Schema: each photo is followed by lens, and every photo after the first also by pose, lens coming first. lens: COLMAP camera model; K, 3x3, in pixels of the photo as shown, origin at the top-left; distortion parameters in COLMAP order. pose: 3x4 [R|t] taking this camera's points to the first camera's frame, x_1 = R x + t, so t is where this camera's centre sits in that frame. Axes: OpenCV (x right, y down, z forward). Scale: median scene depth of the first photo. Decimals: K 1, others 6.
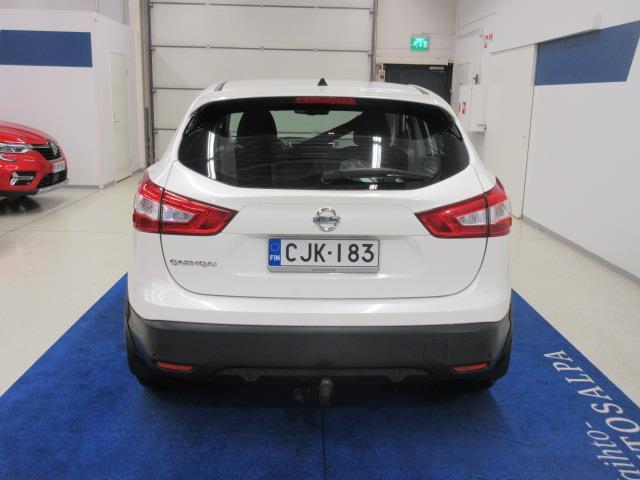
lens RADIAL K [[641.1, 0, 320.0], [0, 641.1, 240.0], [0, 0, 1]] dist [0.004740, 0.020777]
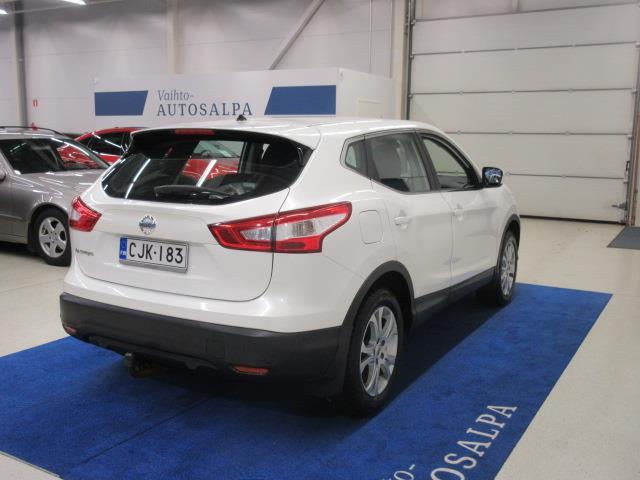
lens RADIAL K [[641.1, 0, 320.0], [0, 641.1, 240.0], [0, 0, 1]] dist [0.004740, 0.020777]
pose [[0.850691, 0.074379, -0.520378, 0.920879], [-0.111144, 0.993009, -0.039761, 0.009419], [0.513782, 0.091661, 0.853010, 0.109284]]
